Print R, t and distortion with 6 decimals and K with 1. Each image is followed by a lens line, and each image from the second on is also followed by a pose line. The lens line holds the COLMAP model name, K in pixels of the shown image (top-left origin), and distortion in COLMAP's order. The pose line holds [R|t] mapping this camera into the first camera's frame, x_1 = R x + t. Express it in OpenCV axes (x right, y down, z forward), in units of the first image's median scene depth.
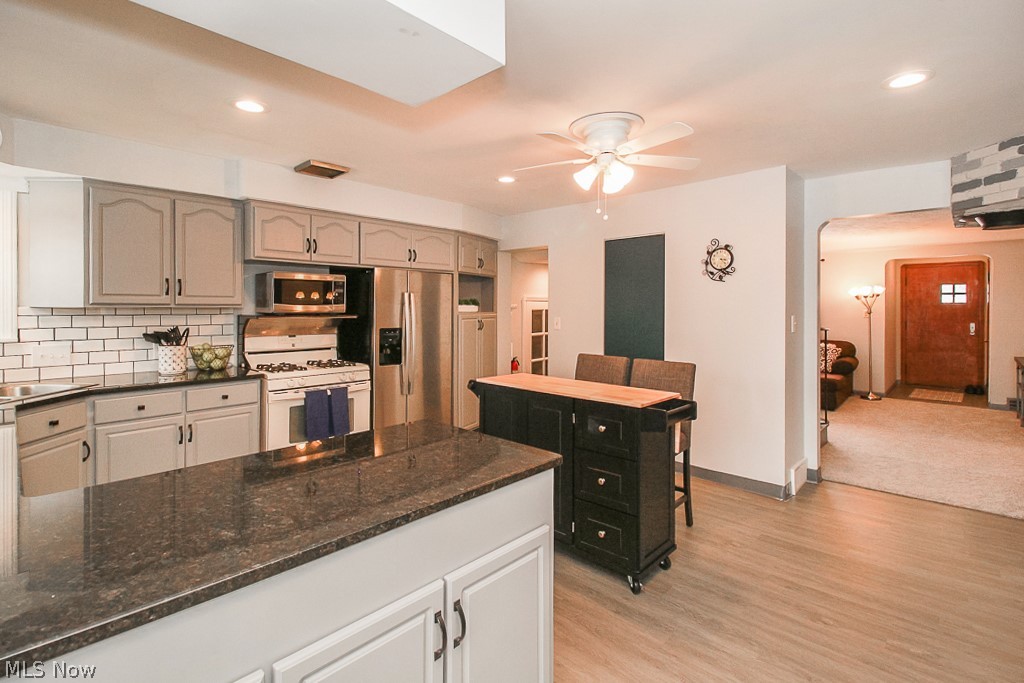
lens RADIAL K [[481.2, 0, 488.2], [0, 481.2, 307.3], [0, 0, 1]] dist [0.015850, -0.010987]
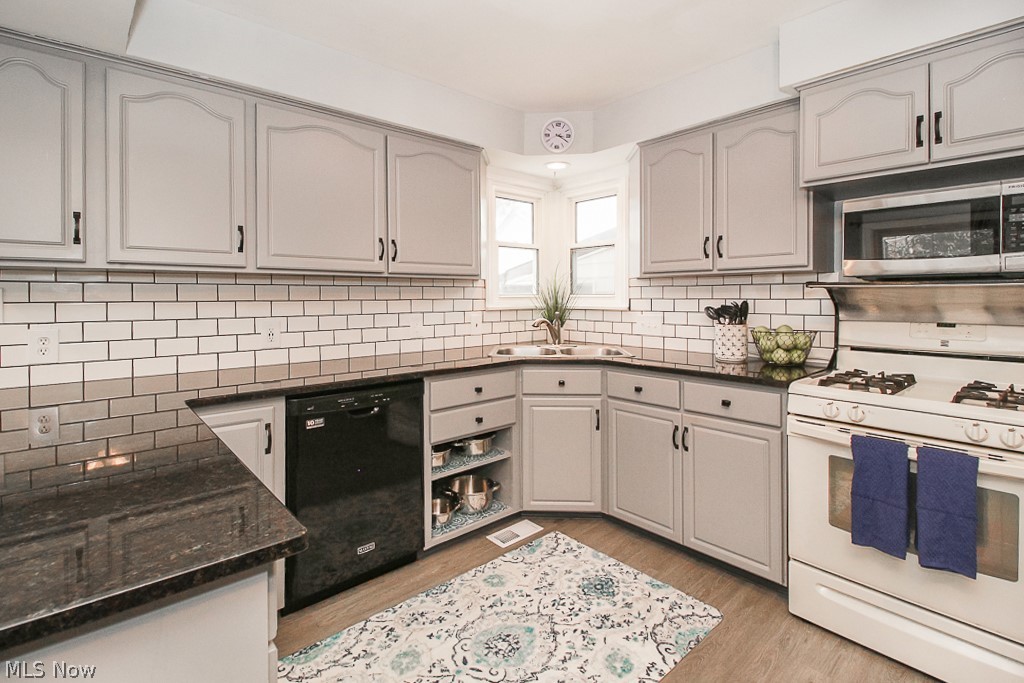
lens RADIAL K [[481.2, 0, 505.2], [0, 481.2, 301.7], [0, 0, 1]] dist [0.015850, -0.010987]
pose [[-0.073435, 0.013199, -0.997213, 0.127475], [0.012277, 0.999849, 0.012330, 0.028150], [0.997224, -0.011337, -0.073586, 0.655037]]
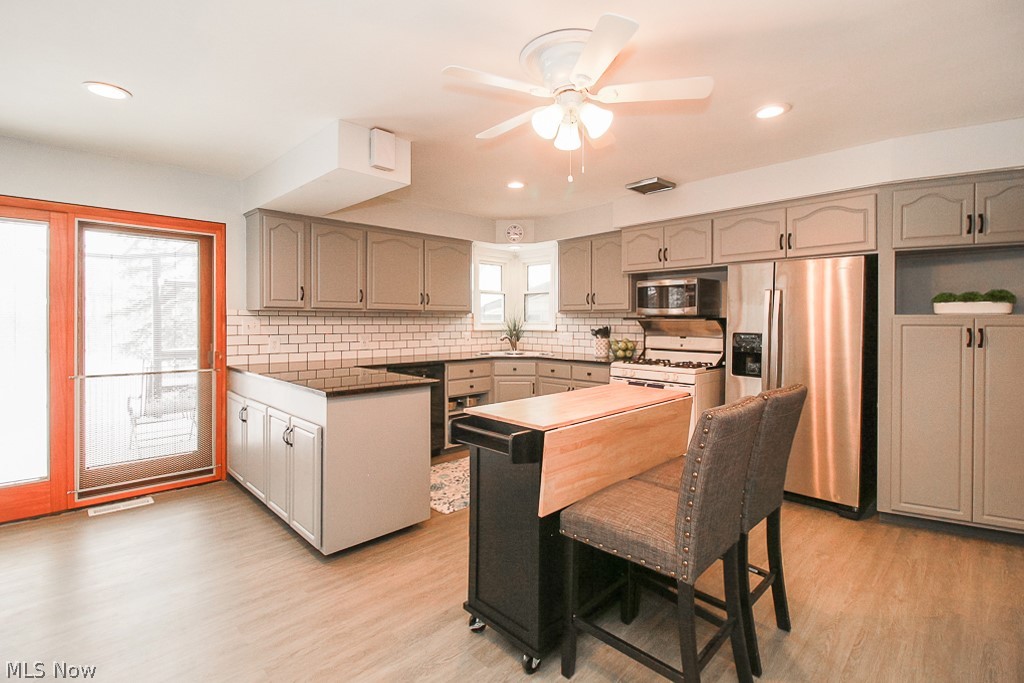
lens RADIAL K [[481.2, 0, 500.9], [0, 481.2, 323.2], [0, 0, 1]] dist [0.015850, -0.010987]
pose [[-0.030048, 0.007436, -0.999521, 0.781296], [0.006482, 0.999953, 0.007244, 0.019518], [0.999527, -0.006261, -0.030095, 0.688131]]
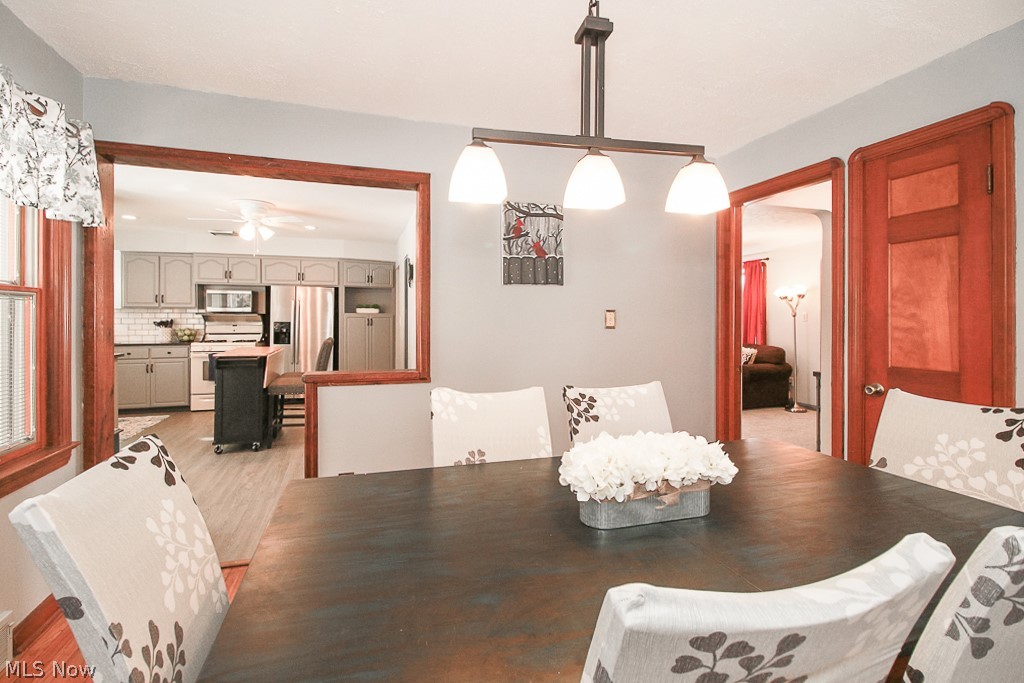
lens RADIAL K [[481.2, 0, 511.0], [0, 481.2, 319.6], [0, 0, 1]] dist [0.015850, -0.010987]
pose [[0.883530, 0.007915, -0.468308, 1.475147], [-0.002018, 0.999912, 0.013092, 0.014172], [0.468371, -0.010622, 0.883468, -0.107029]]
